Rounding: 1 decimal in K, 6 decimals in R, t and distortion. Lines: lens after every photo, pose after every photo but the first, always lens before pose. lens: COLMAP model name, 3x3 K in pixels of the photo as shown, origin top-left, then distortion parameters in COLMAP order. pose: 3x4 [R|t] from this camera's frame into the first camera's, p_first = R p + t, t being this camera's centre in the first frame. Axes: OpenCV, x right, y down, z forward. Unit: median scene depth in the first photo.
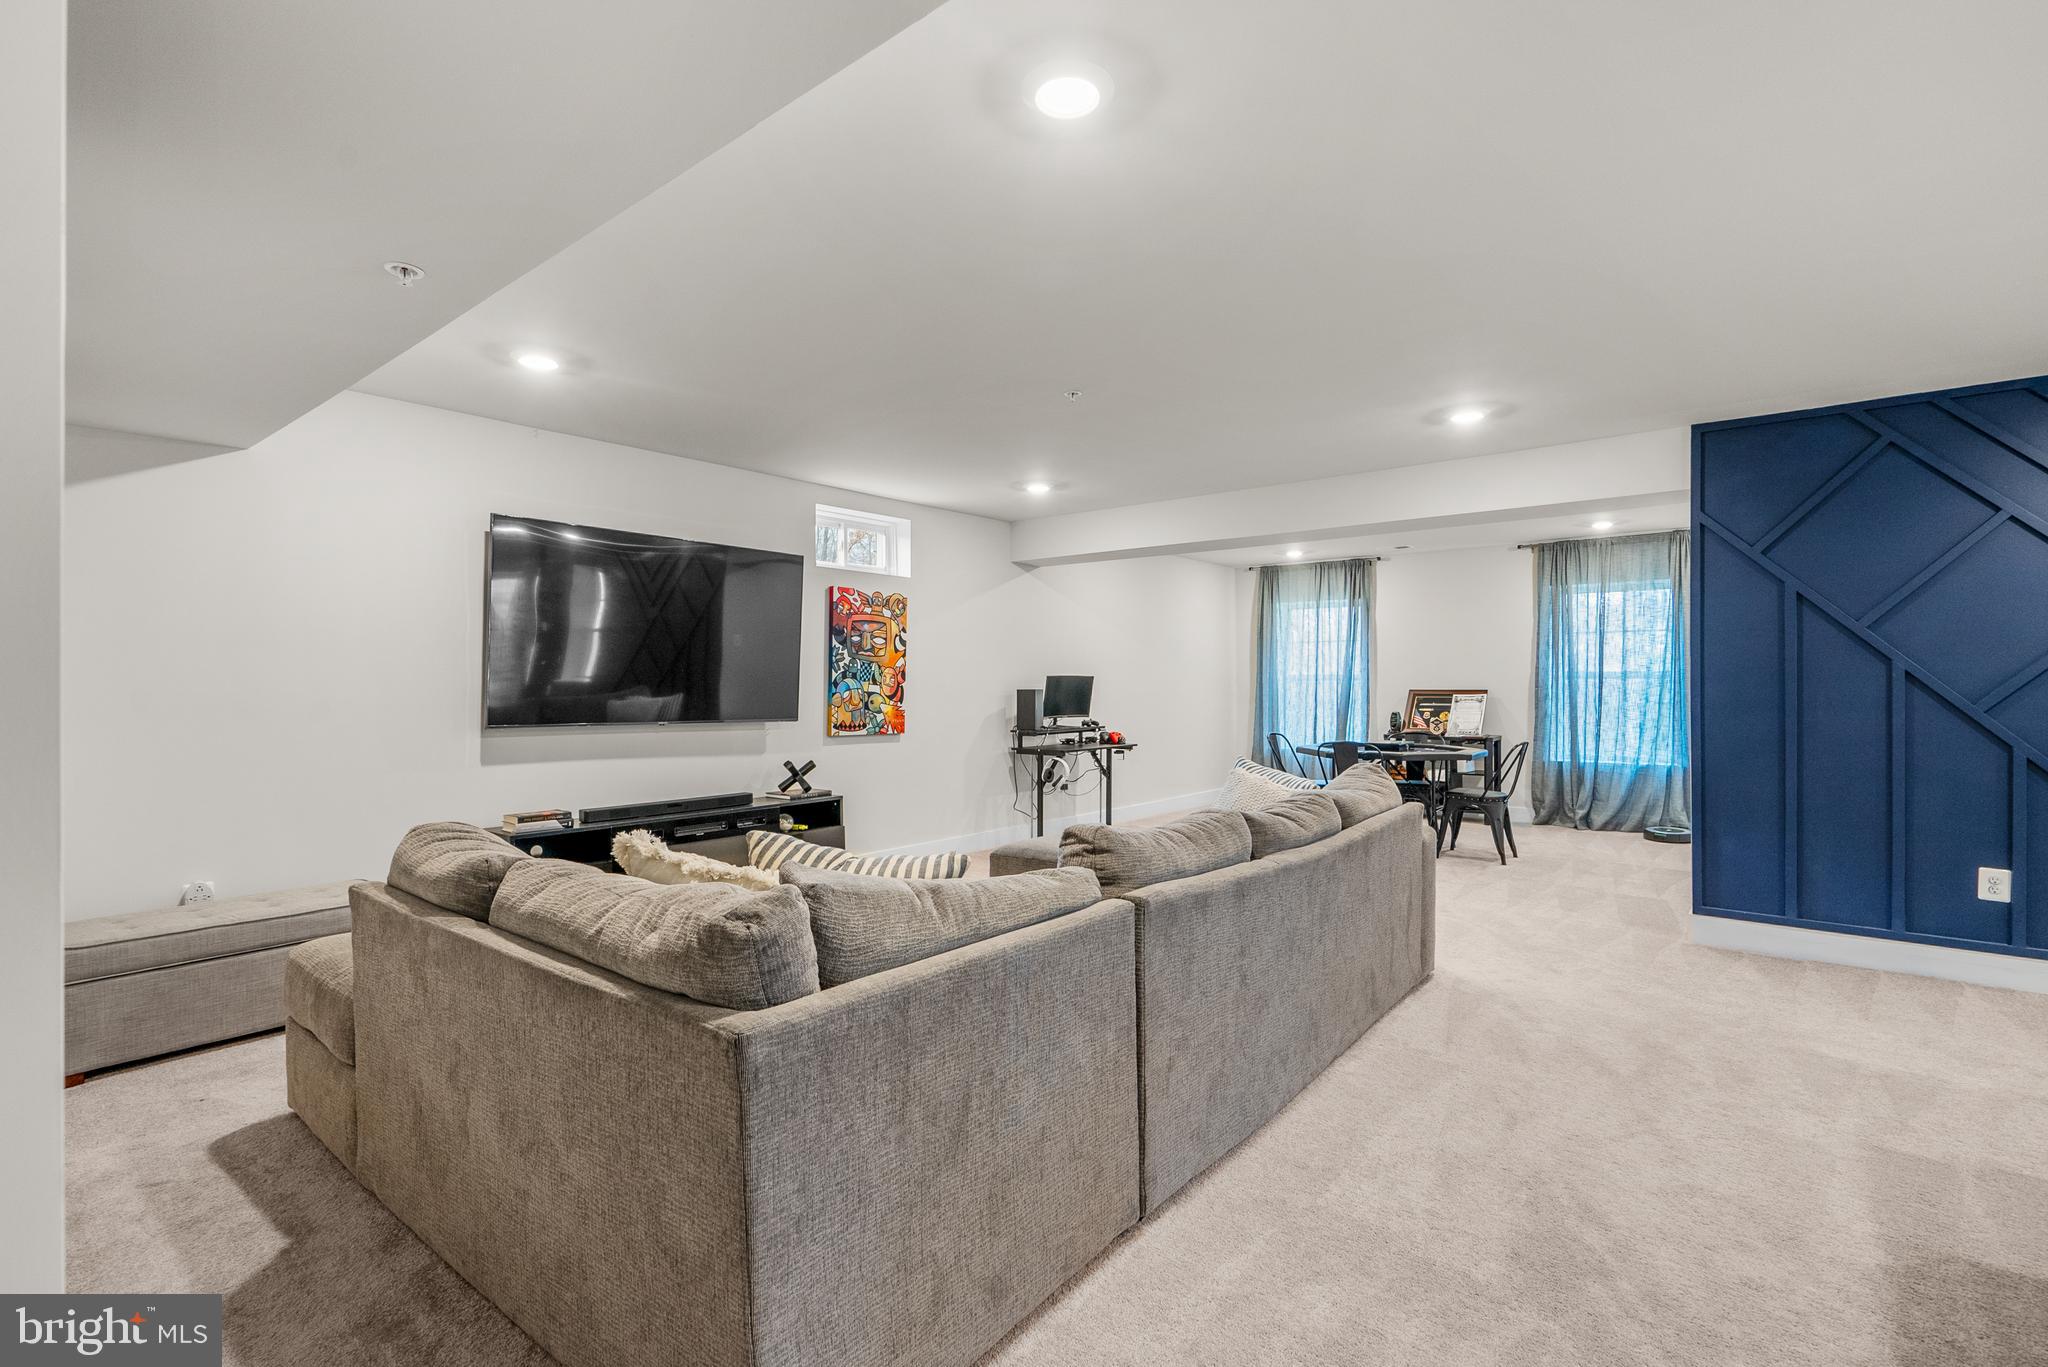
lens RADIAL K [[939.4, 0, 1010.3], [0, 939.4, 687.7], [0, 0, 1]] dist [-0.008679, 0.004199]
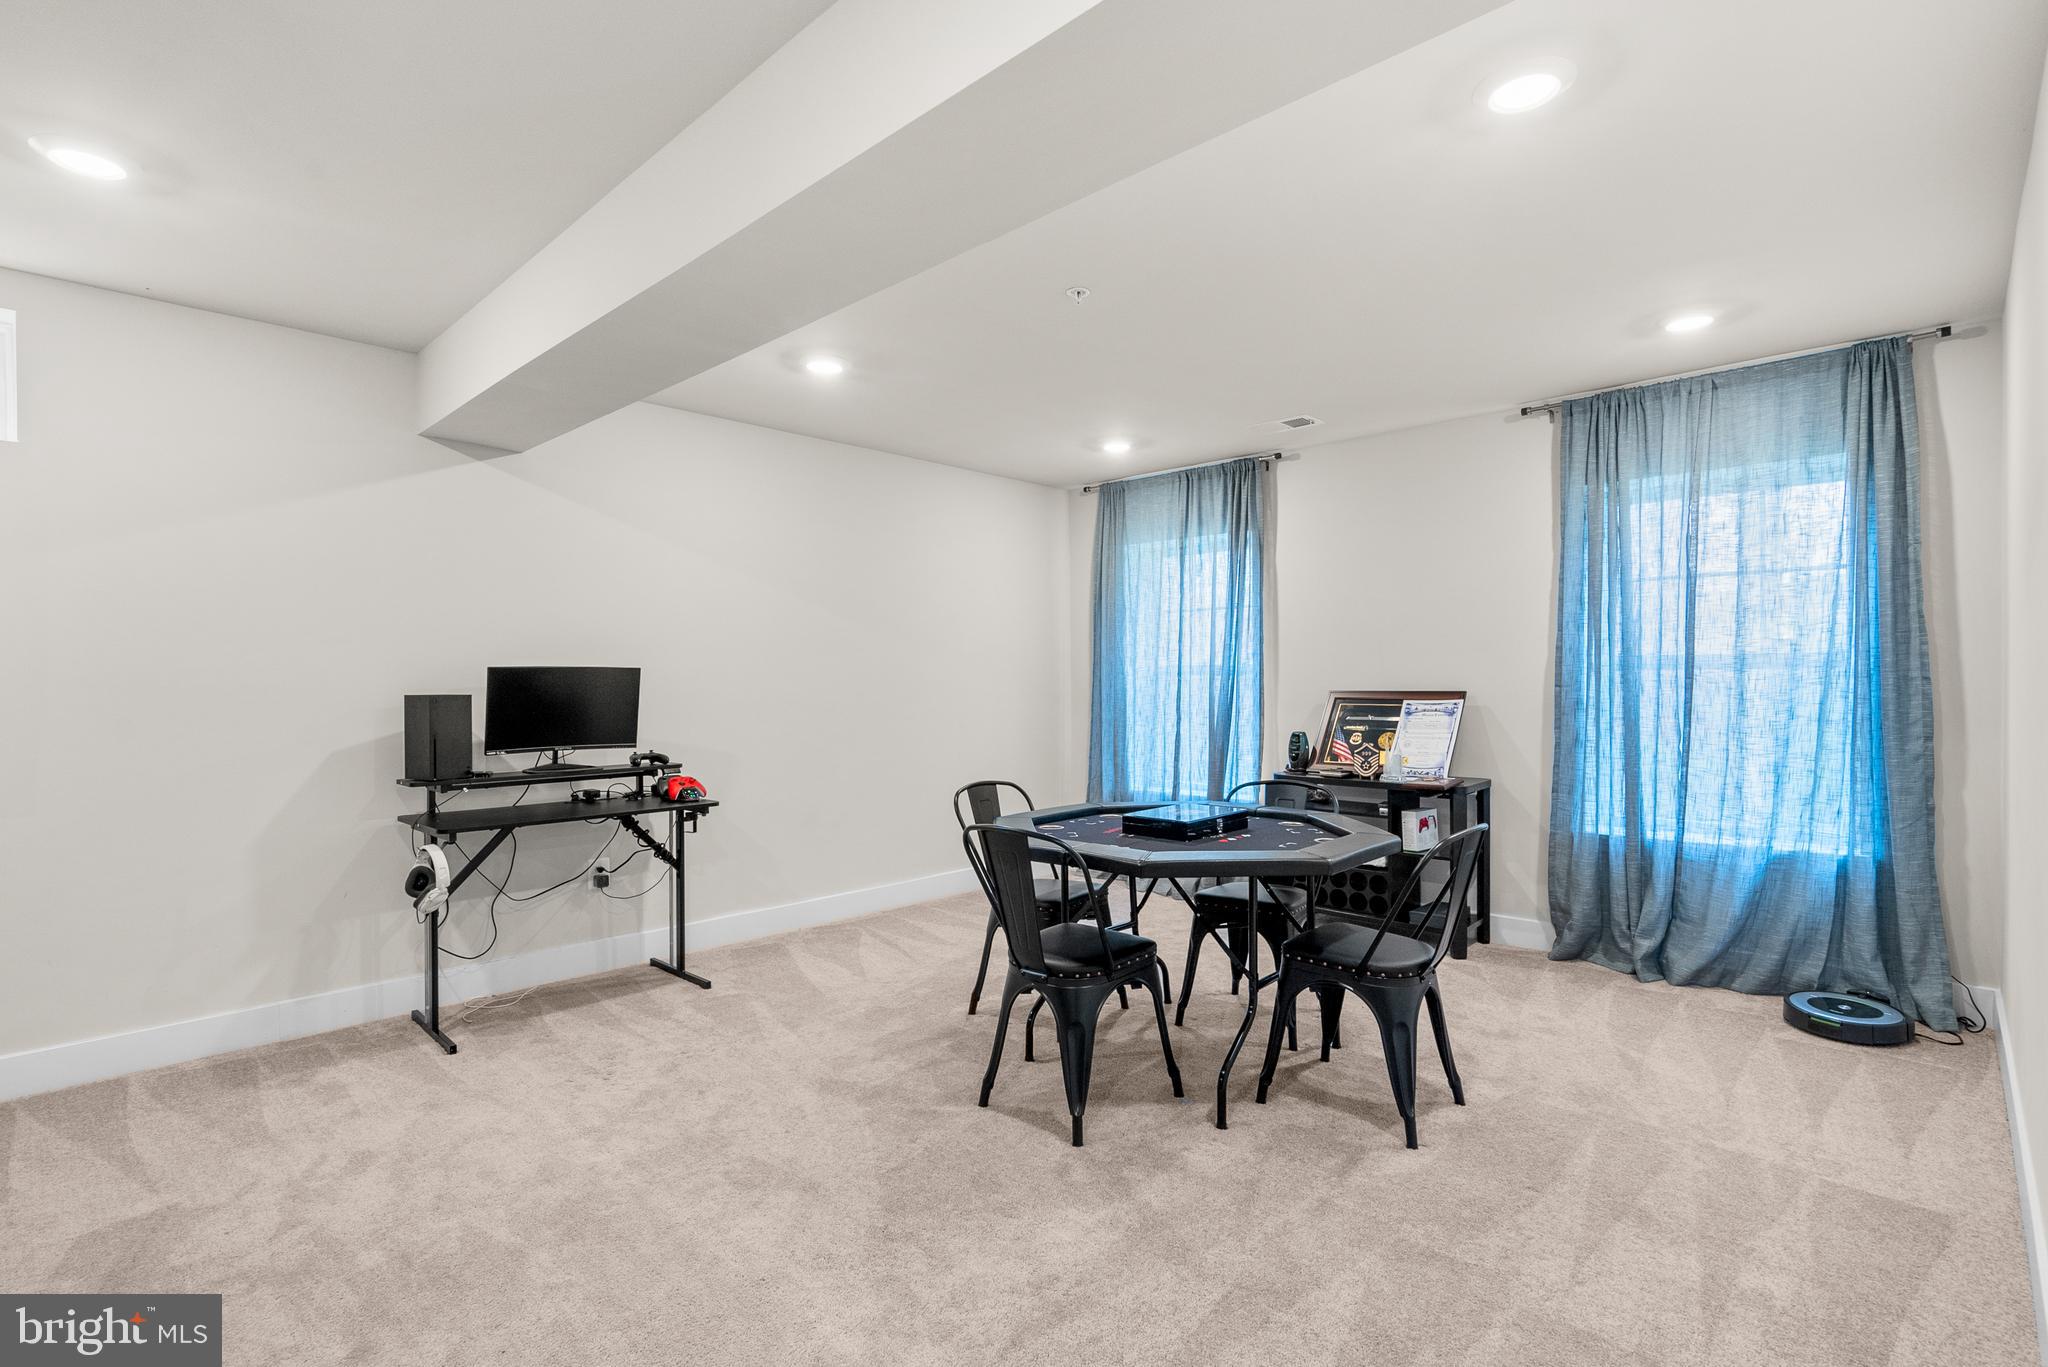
lens RADIAL K [[939.4, 0, 1022.9], [0, 939.4, 691.7], [0, 0, 1]] dist [-0.008679, 0.004199]
pose [[0.997523, -0.002519, -0.070291, 0.317351], [0.003016, 0.999971, 0.006962, -0.002251], [0.070271, -0.007157, 0.997502, 0.487729]]
